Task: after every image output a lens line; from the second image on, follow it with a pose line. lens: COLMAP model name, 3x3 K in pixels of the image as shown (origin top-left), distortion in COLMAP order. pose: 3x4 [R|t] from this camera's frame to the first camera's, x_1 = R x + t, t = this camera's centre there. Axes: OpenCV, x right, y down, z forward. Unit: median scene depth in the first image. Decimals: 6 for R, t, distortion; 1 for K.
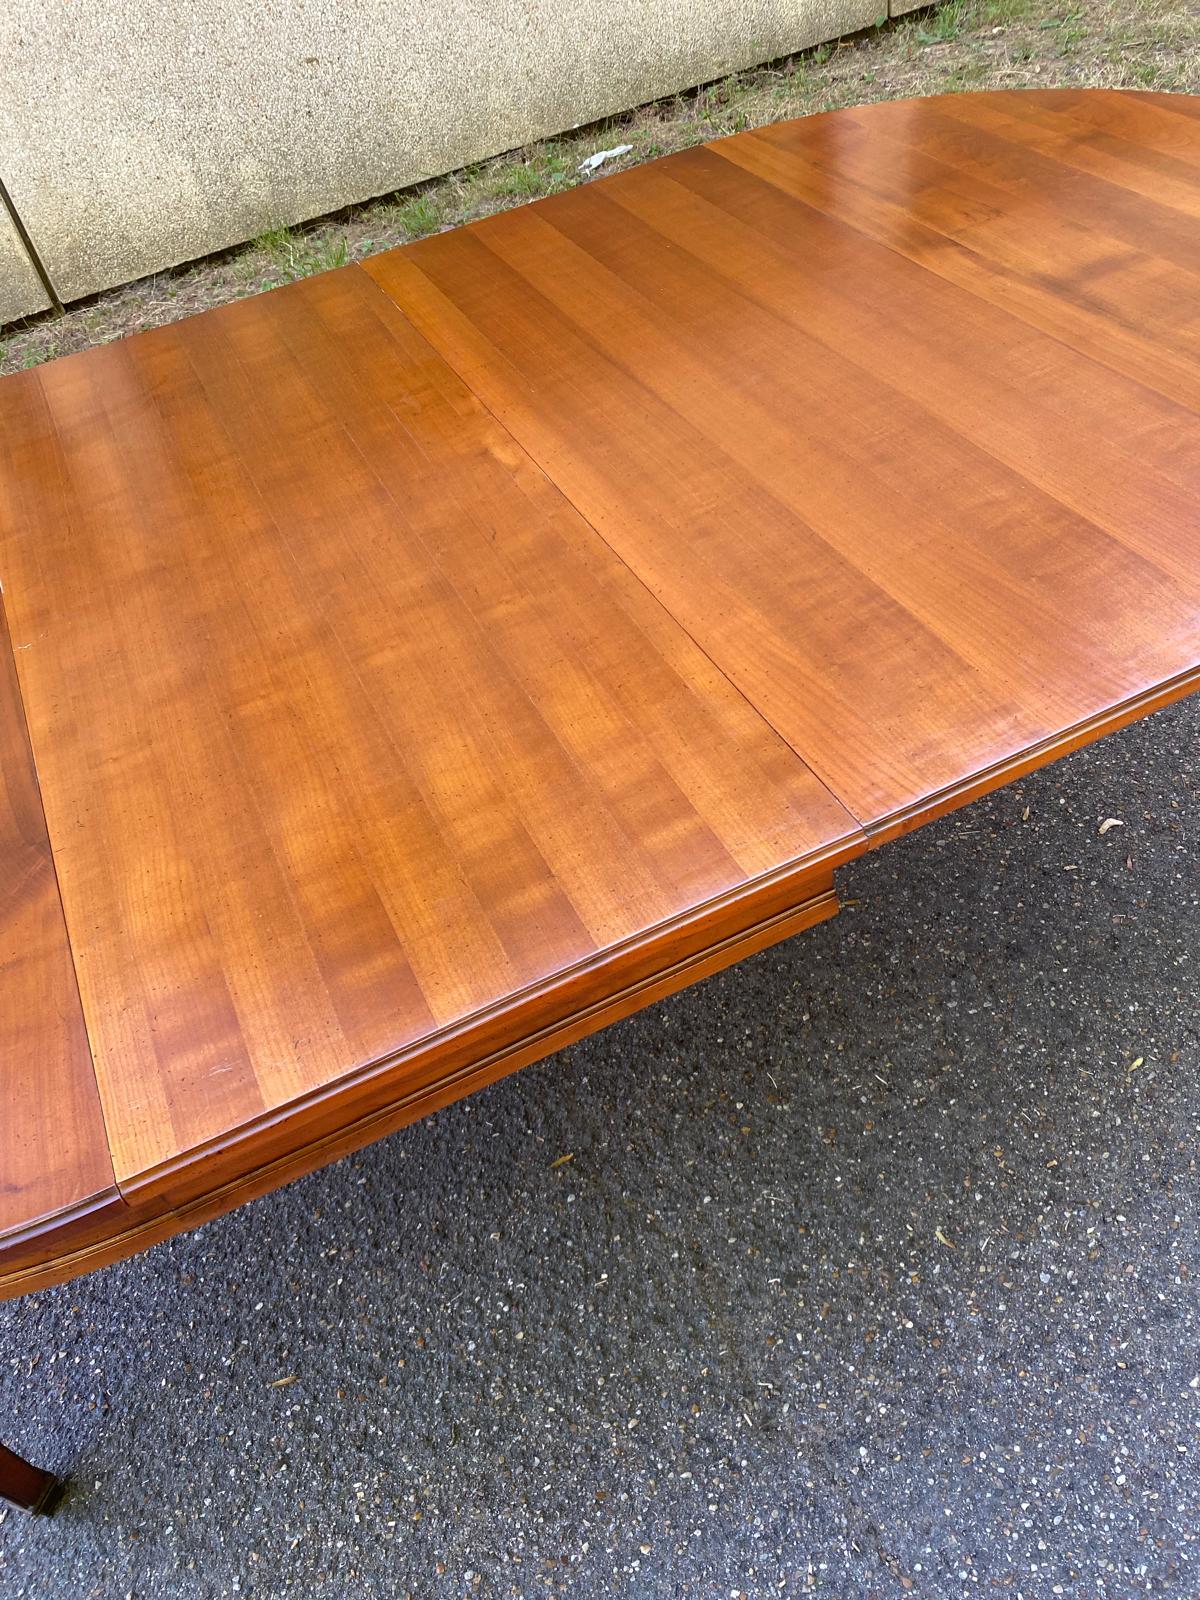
lens RADIAL K [[1216.9, 0, 600.9], [0, 1216.9, 776.9], [0, 0, 1]] dist [0.004190, -0.002875]
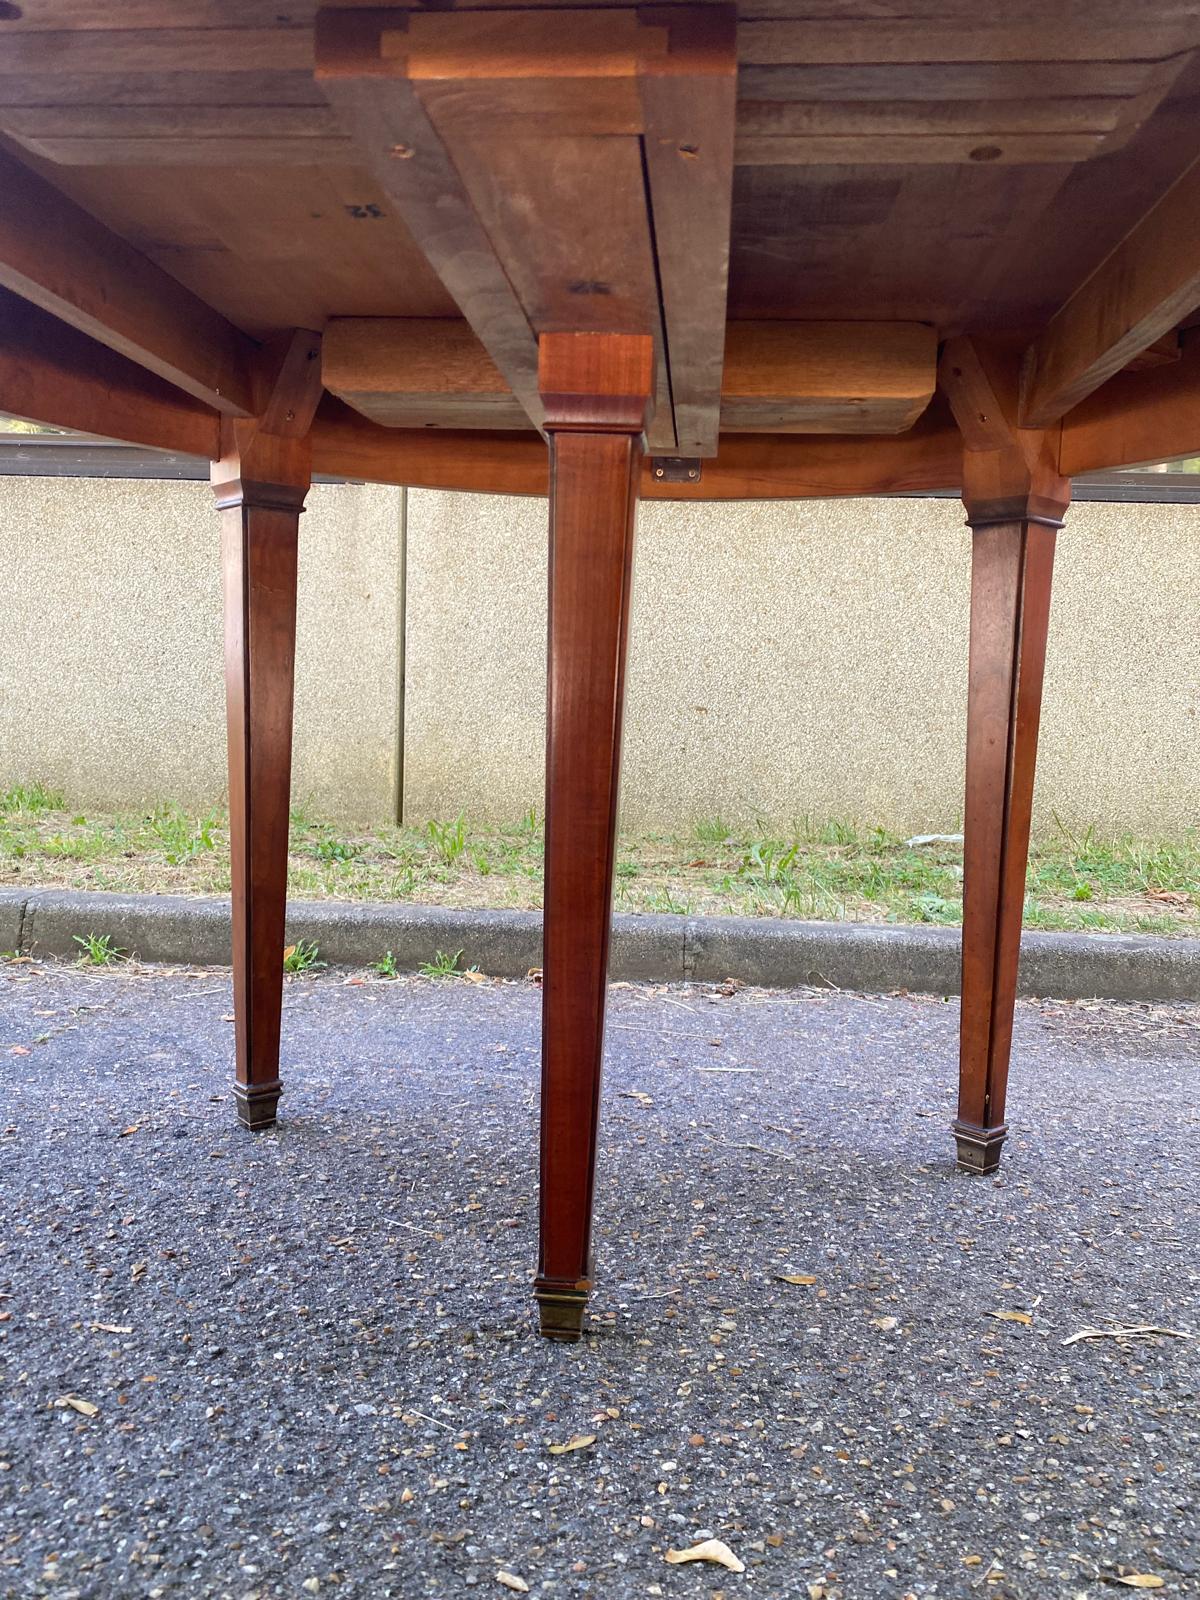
lens RADIAL K [[1220.5, 0, 616.0], [0, 1220.5, 775.5], [0, 0, 1]] dist [0.028896, -0.026112]
pose [[0.836465, 0.204258, -0.508532, 0.646512], [-0.483854, 0.710967, -0.510304, 0.089506], [0.257316, 0.672907, 0.693530, 0.706984]]
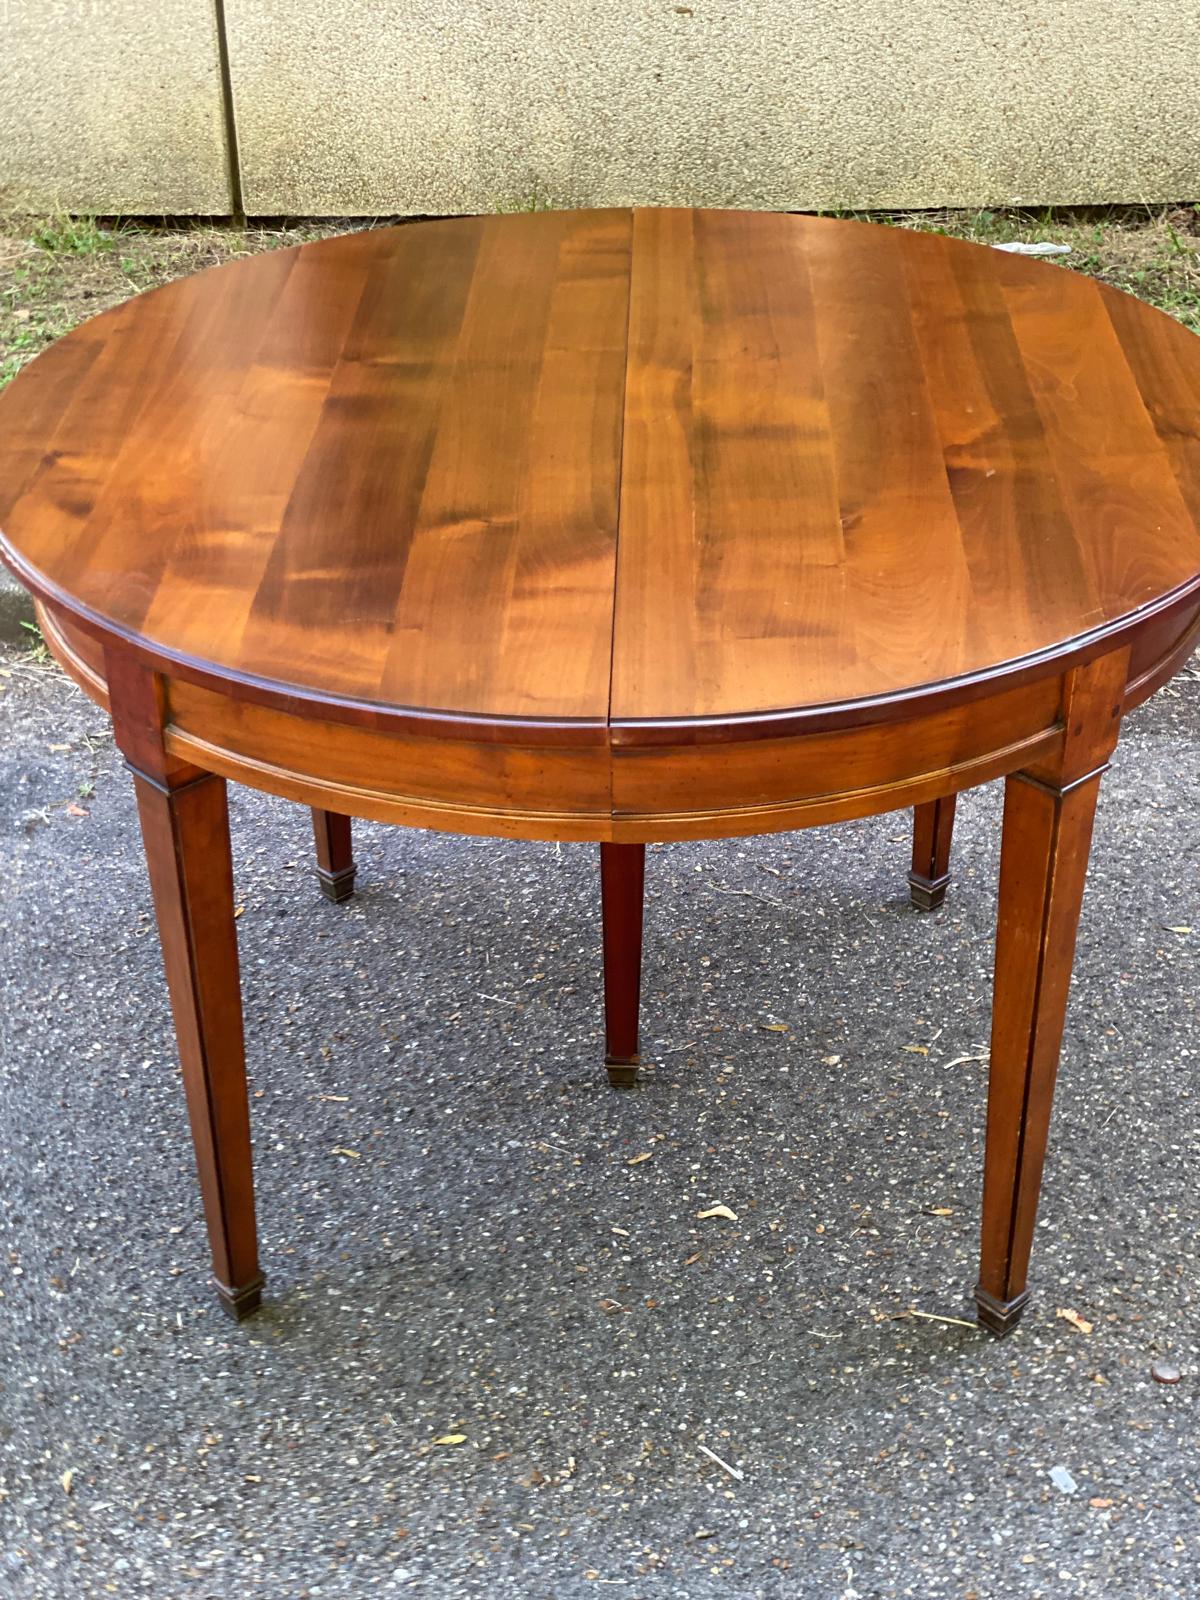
lens RADIAL K [[2374.4, 0, 560.3], [0, 2374.4, 797.8], [0, 0, 1]] dist [0.099548, -0.015277]
pose [[0.860903, 0.364183, -0.355270, 0.894597], [-0.430905, 0.893189, -0.128586, 0.049726], [0.270495, 0.263788, 0.925877, -0.427288]]
